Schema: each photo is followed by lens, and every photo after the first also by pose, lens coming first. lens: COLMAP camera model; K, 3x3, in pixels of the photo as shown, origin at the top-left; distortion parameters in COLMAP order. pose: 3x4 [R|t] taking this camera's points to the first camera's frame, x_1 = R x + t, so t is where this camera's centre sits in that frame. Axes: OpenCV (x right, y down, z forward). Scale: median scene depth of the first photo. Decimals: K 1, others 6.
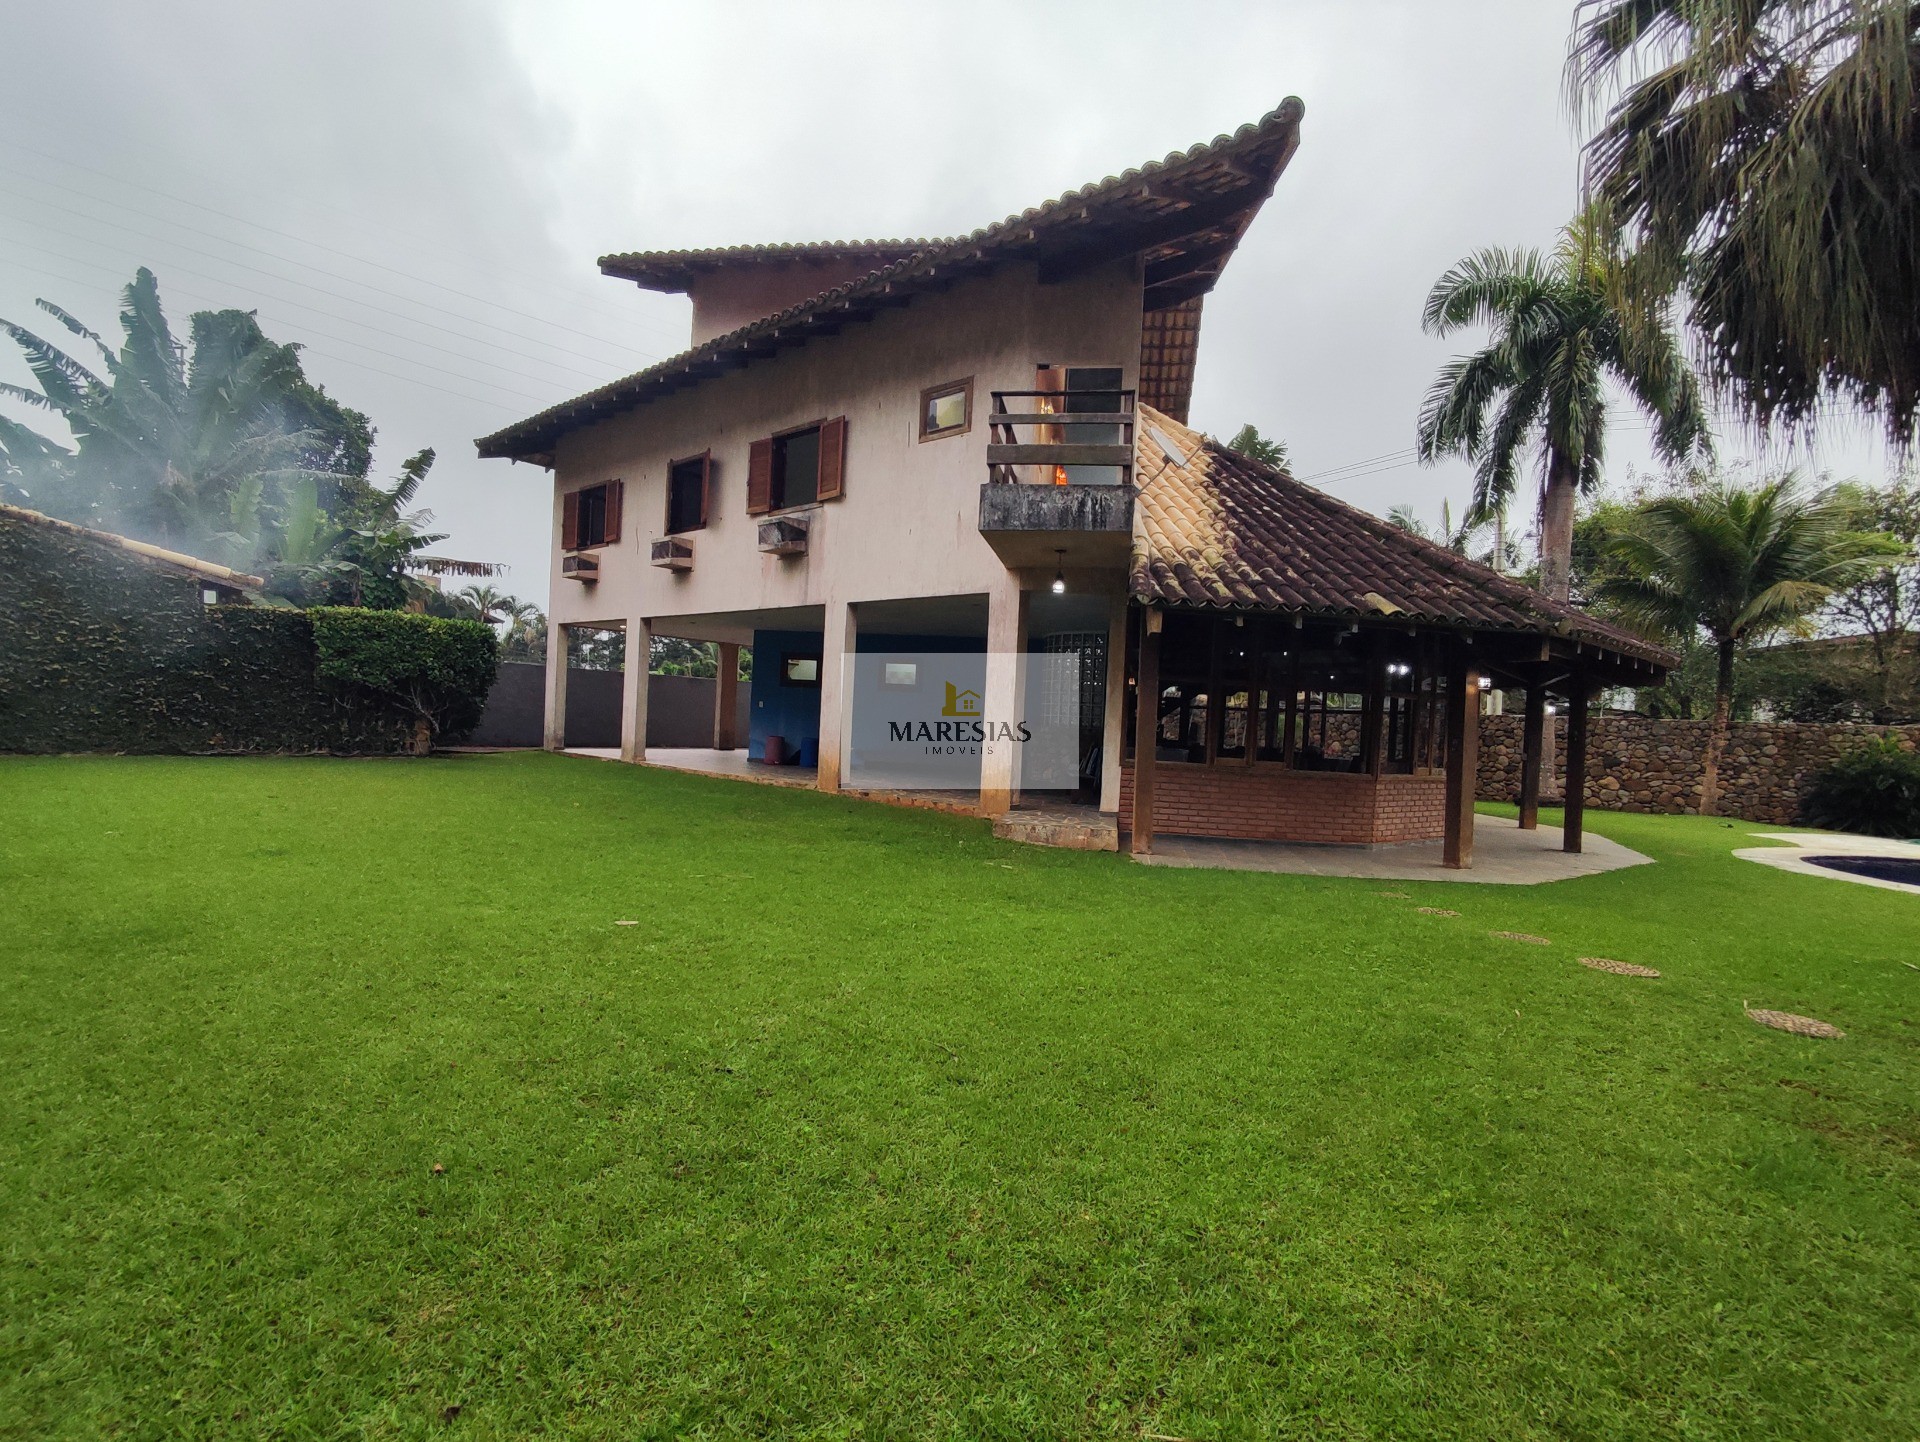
lens RADIAL K [[800.8, 0, 951.6], [0, 800.8, 725.7], [0, 0, 1]] dist [-0.011438, -0.000196]
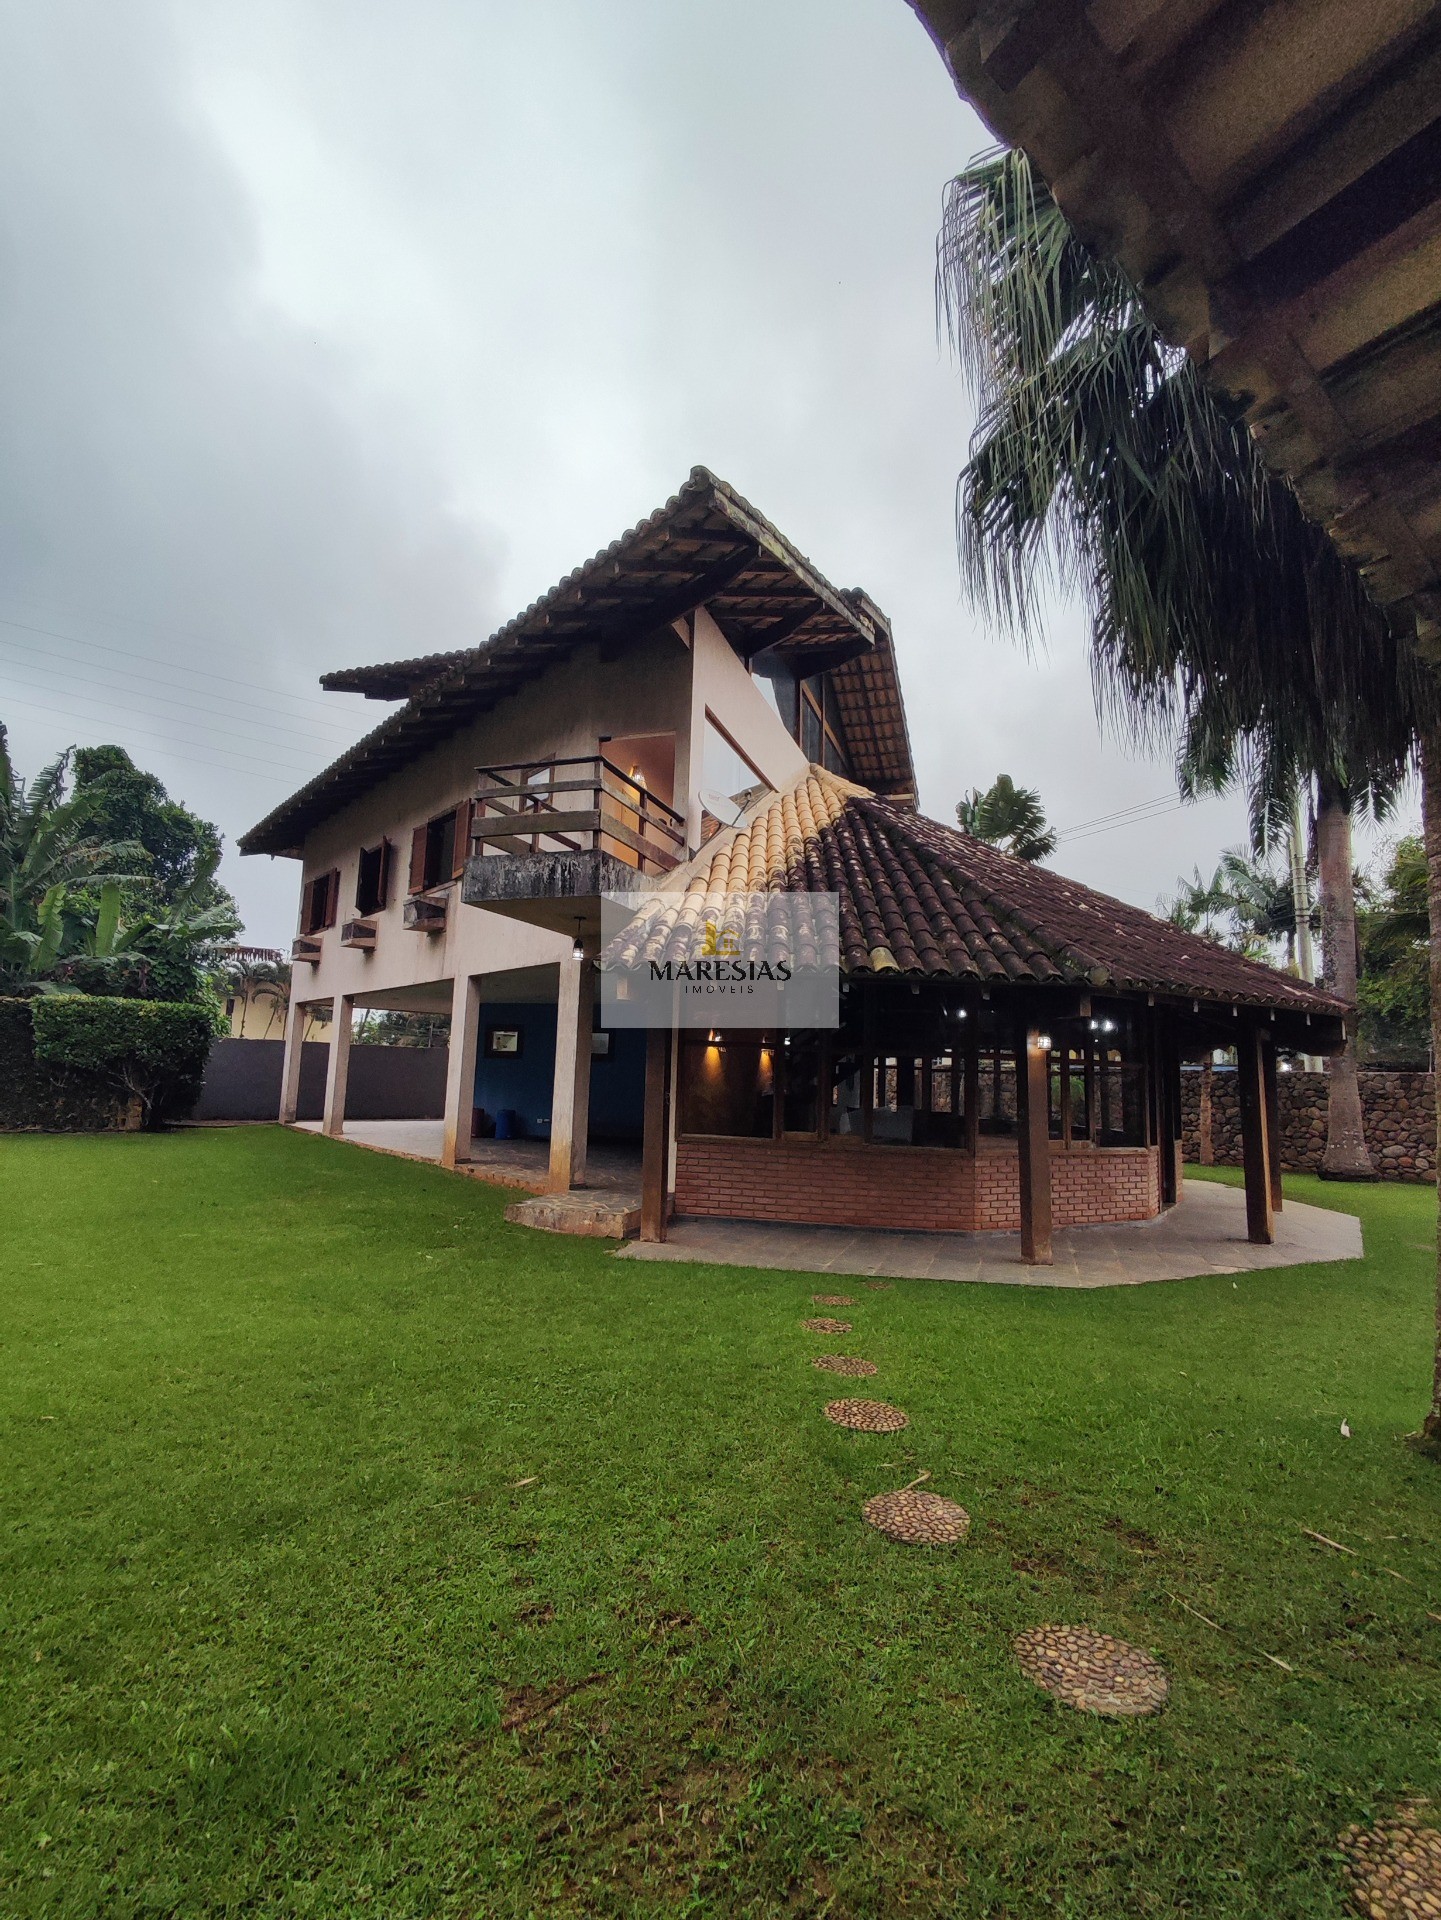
lens RADIAL K [[800.8, 0, 694.6], [0, 800.8, 975.2], [0, 0, 1]] dist [-0.011438, -0.000196]
pose [[0.987777, -0.036882, -0.151450, 0.271950], [0.014942, 0.989534, -0.143525, -0.004855], [0.155158, 0.139508, 0.977989, 0.050298]]
